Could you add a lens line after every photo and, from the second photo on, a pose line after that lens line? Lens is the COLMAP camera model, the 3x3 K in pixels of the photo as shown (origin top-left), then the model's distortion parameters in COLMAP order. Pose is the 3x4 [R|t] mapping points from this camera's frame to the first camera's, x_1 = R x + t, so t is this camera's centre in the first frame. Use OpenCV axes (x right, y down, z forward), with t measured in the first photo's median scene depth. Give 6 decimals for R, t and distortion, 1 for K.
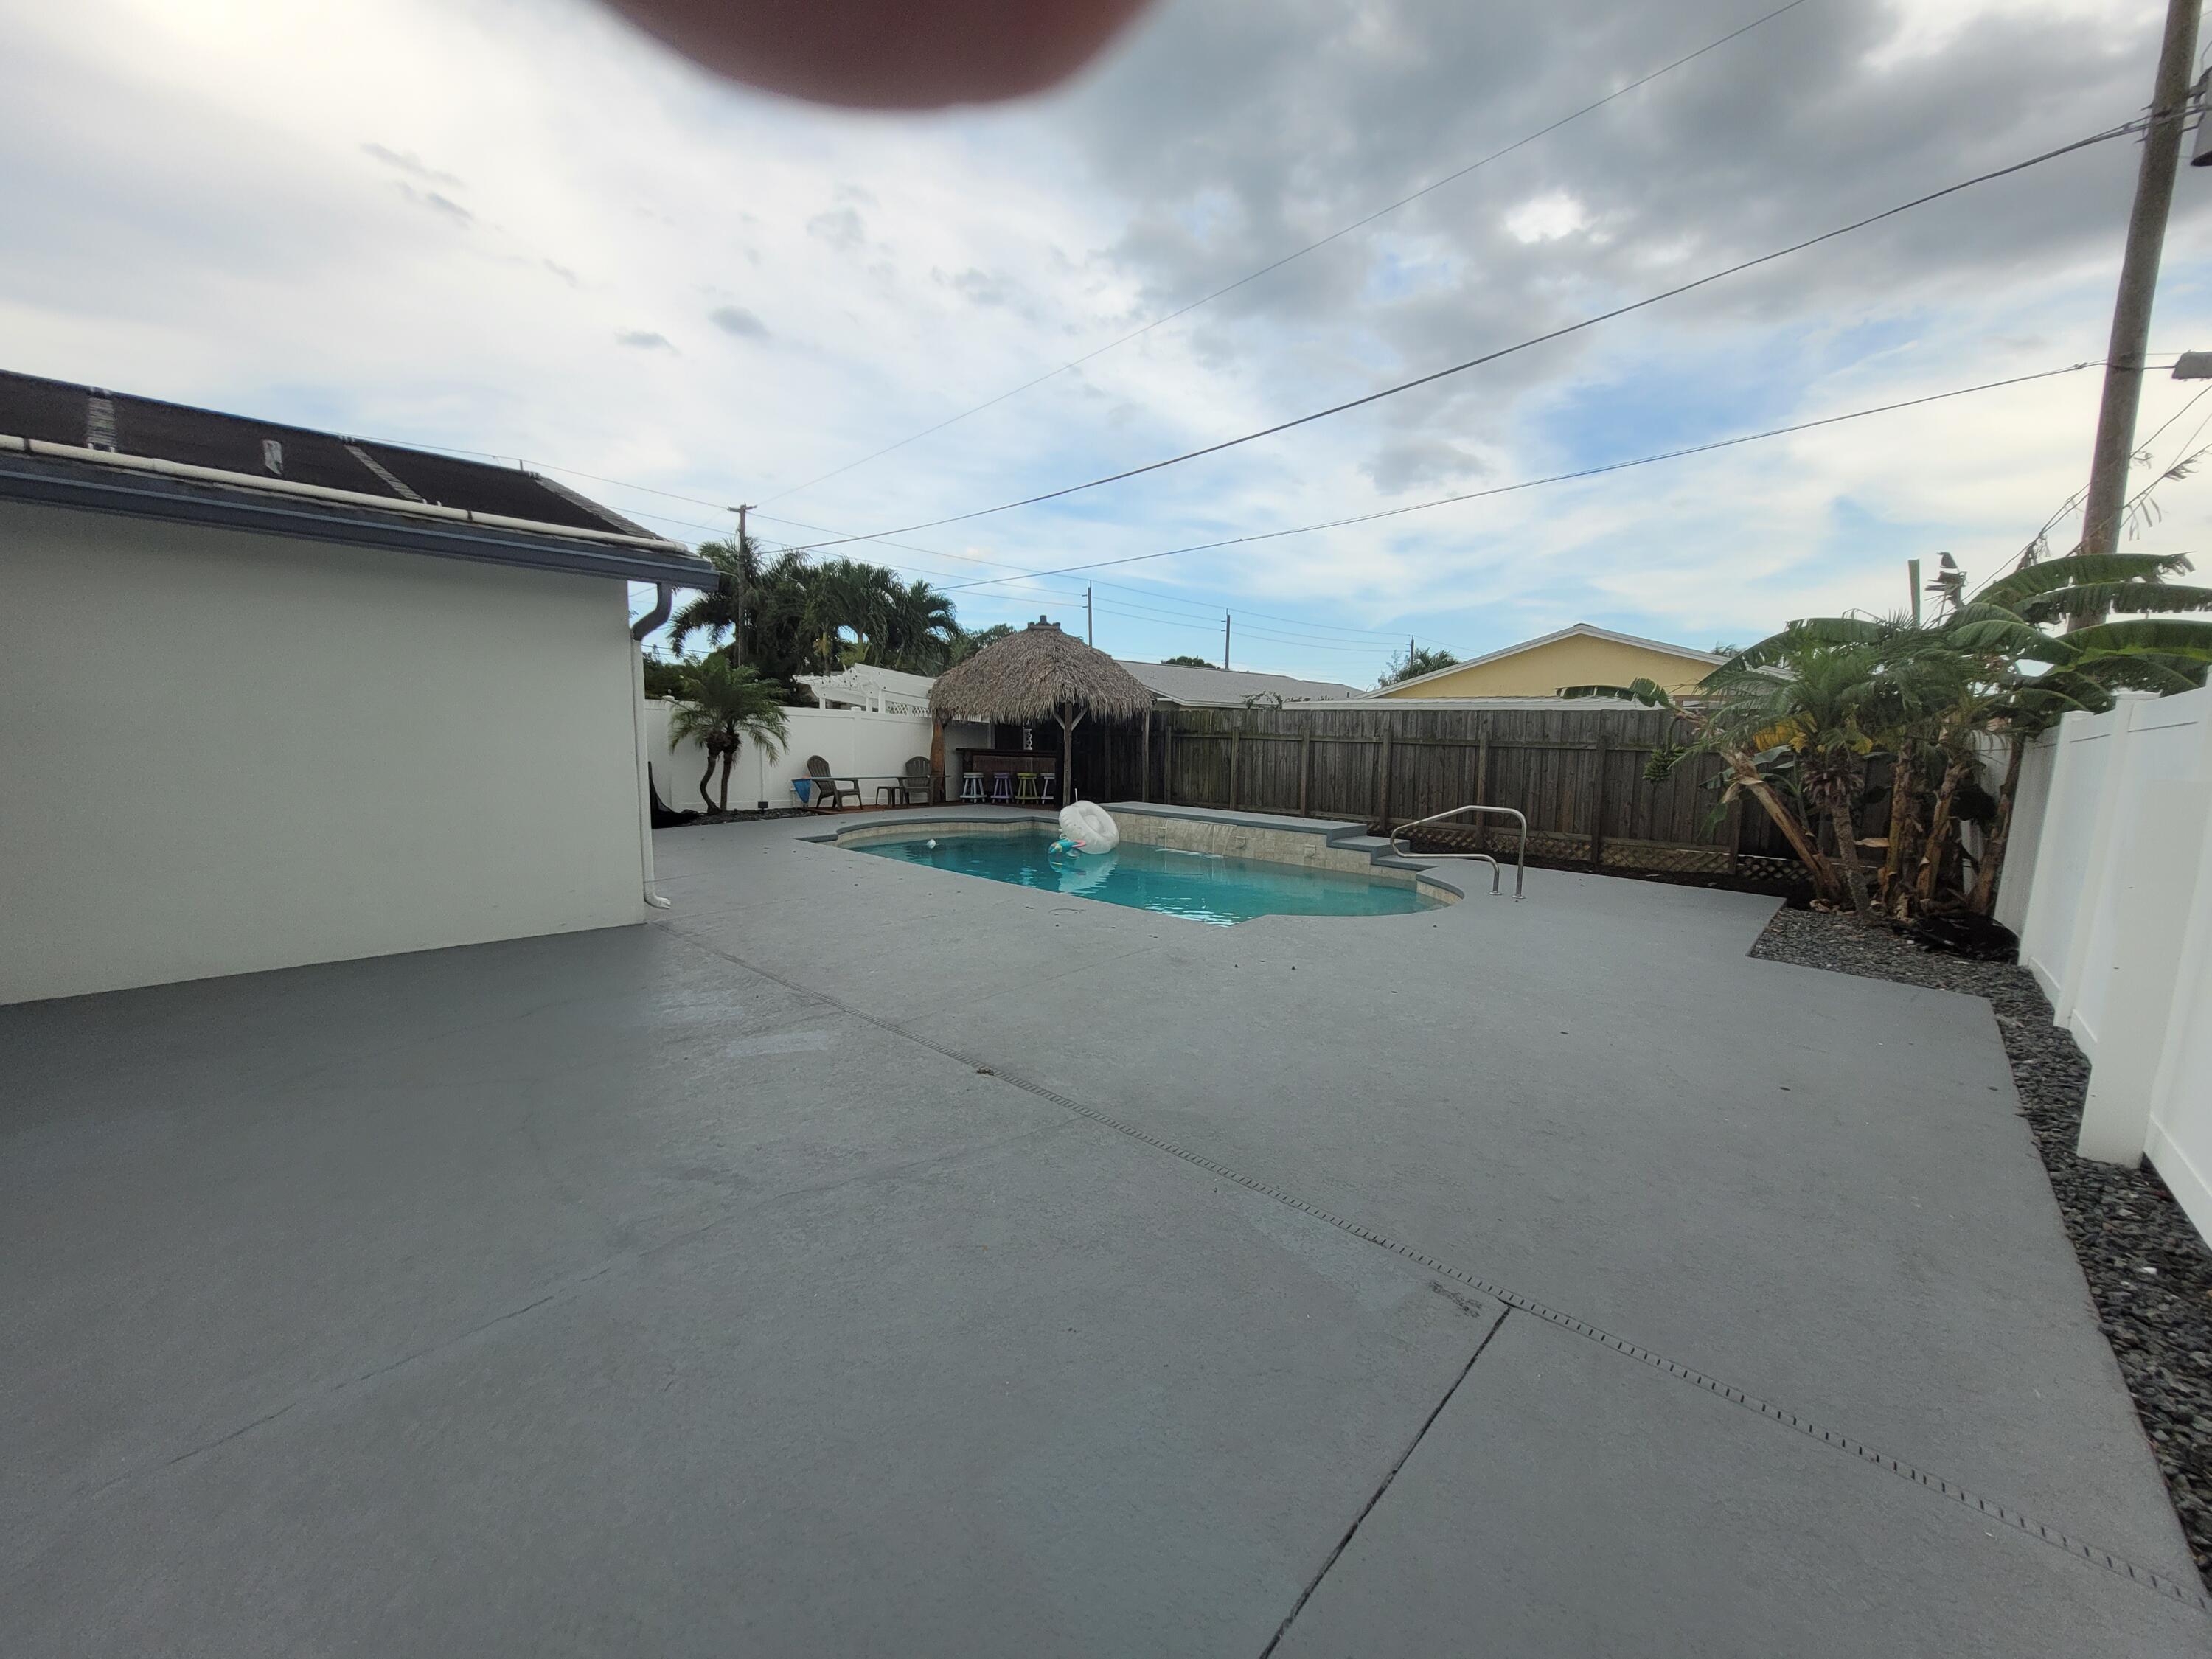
lens RADIAL K [[864.2, 0, 1104.8], [0, 864.2, 837.8], [0, 0, 1]] dist [0.002187, -0.000505]
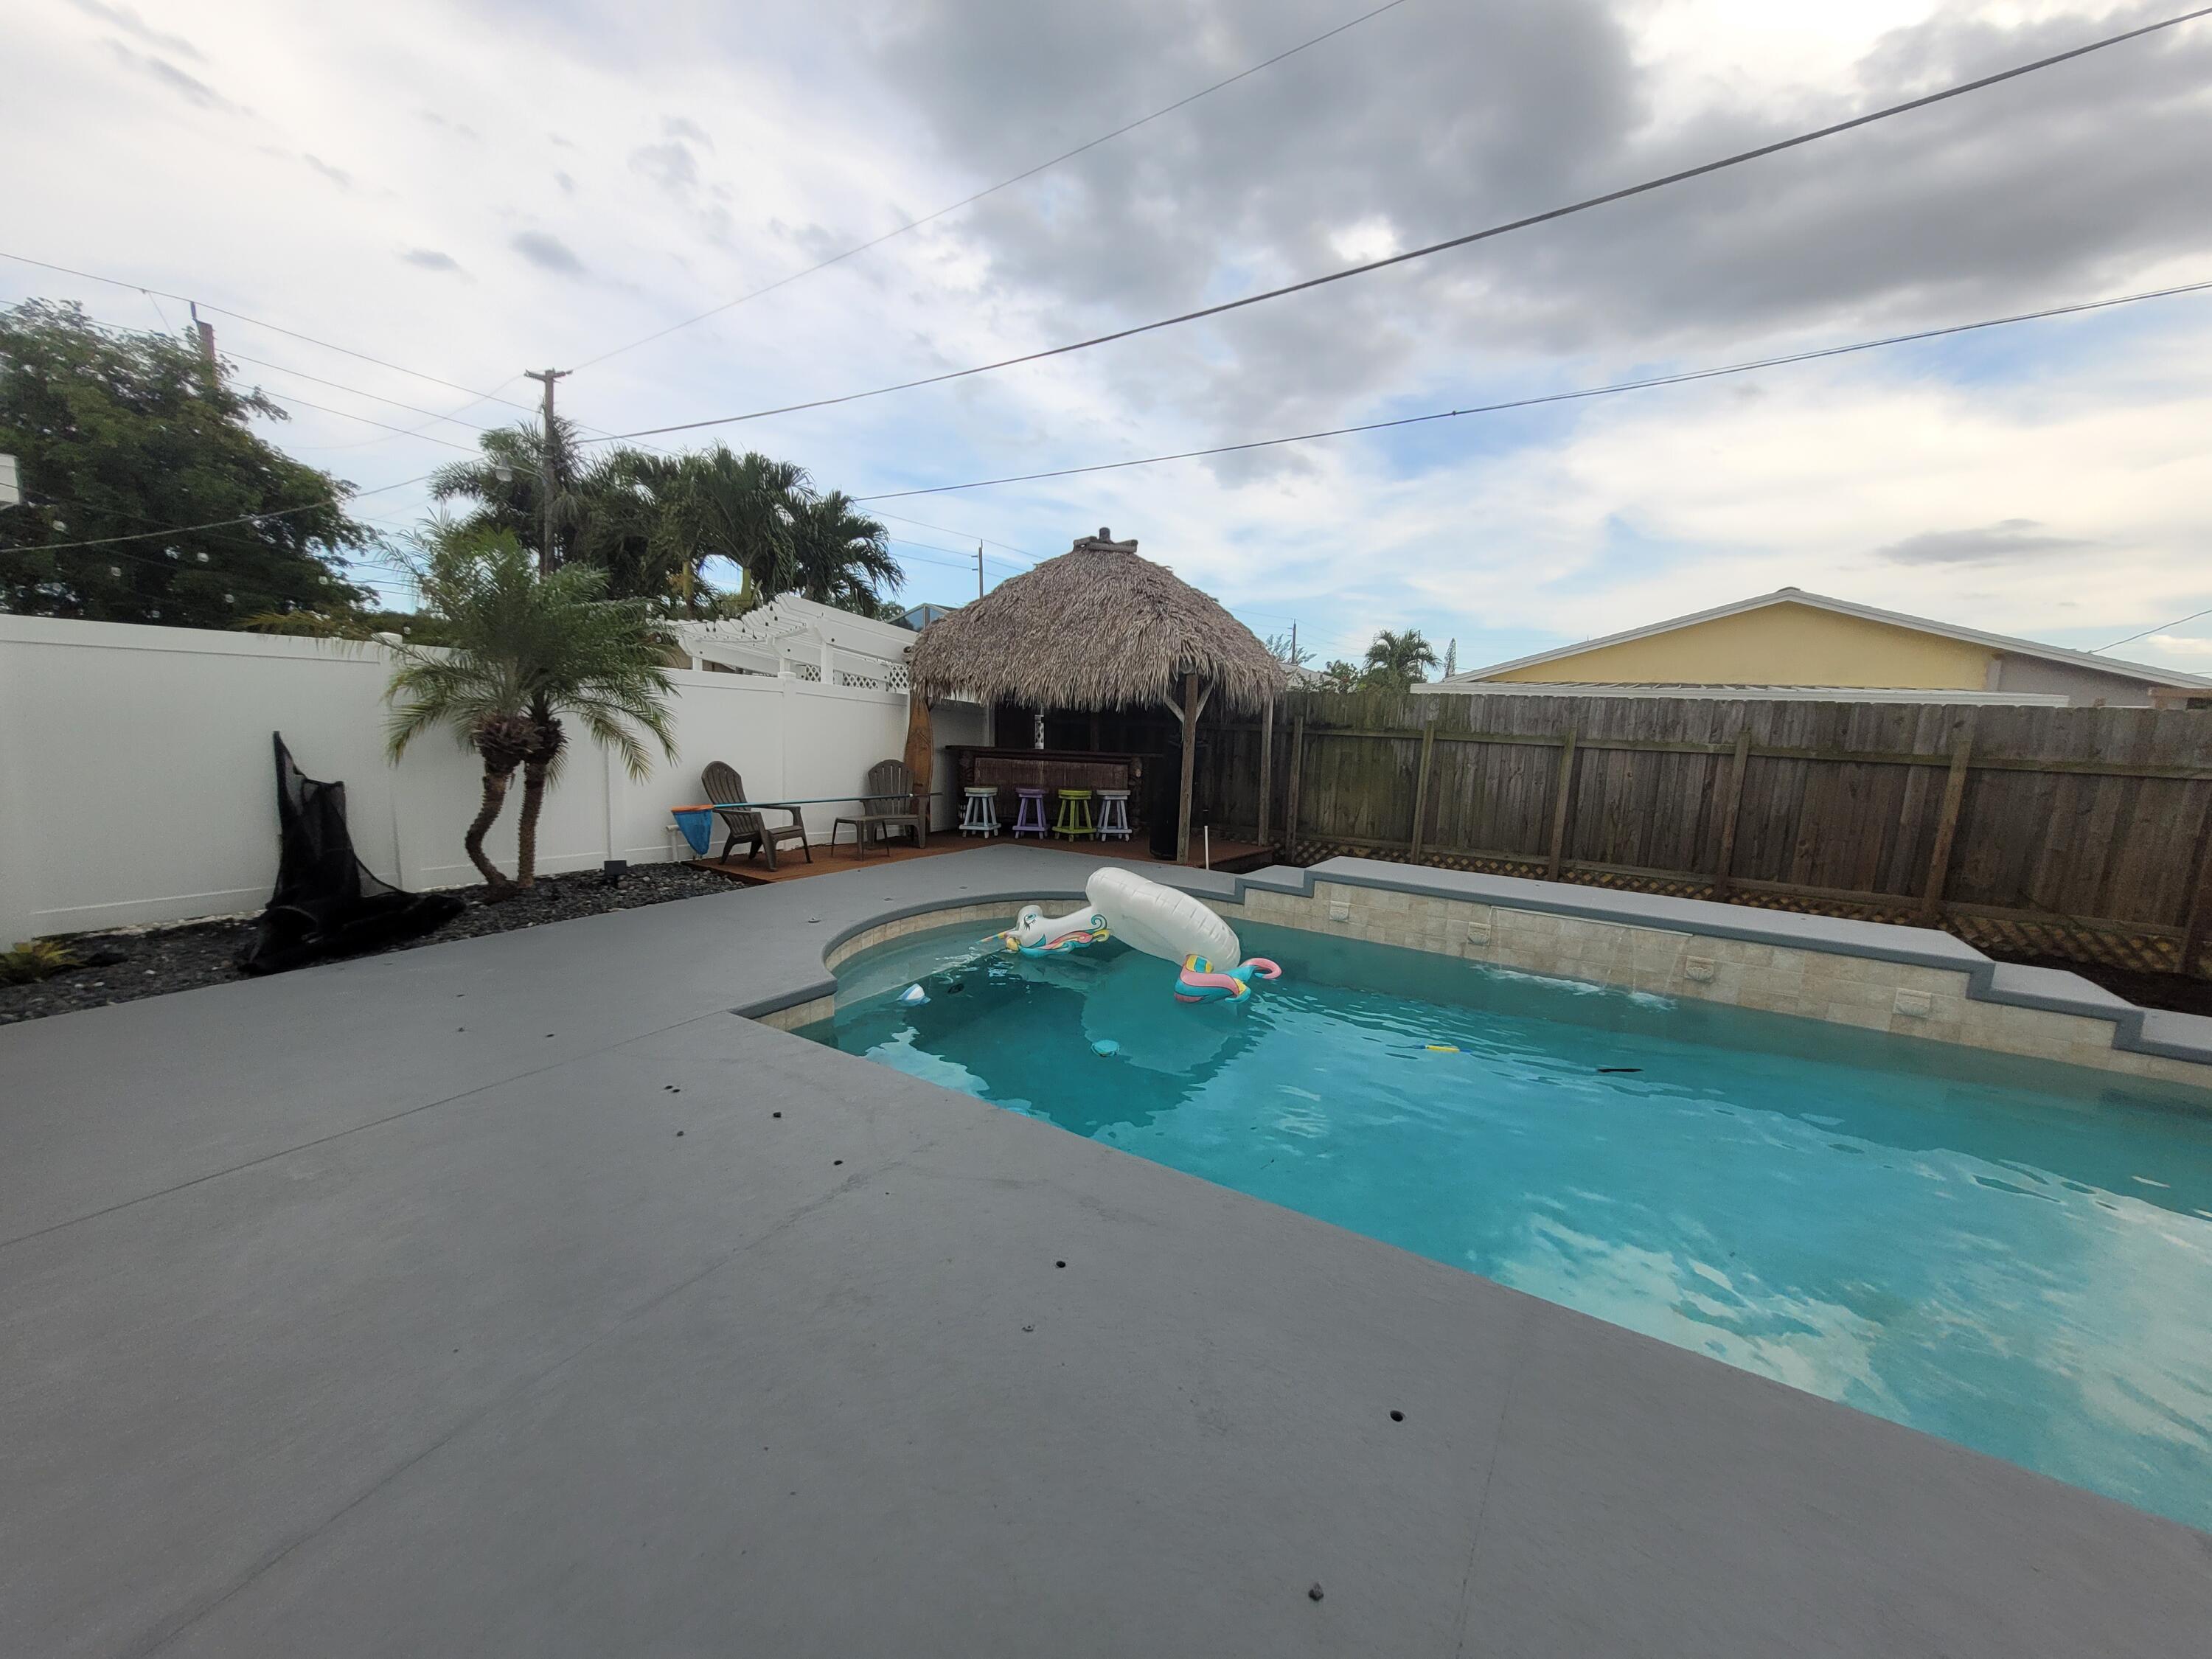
lens RADIAL K [[870.5, 0, 1105.6], [0, 870.5, 836.4], [0, 0, 1]] dist [0.001541, -0.000030]
pose [[0.984998, -0.004357, 0.172508, -0.196527], [0.000992, 0.999808, 0.019589, -0.060919], [-0.172560, -0.019124, 0.984813, 0.444358]]
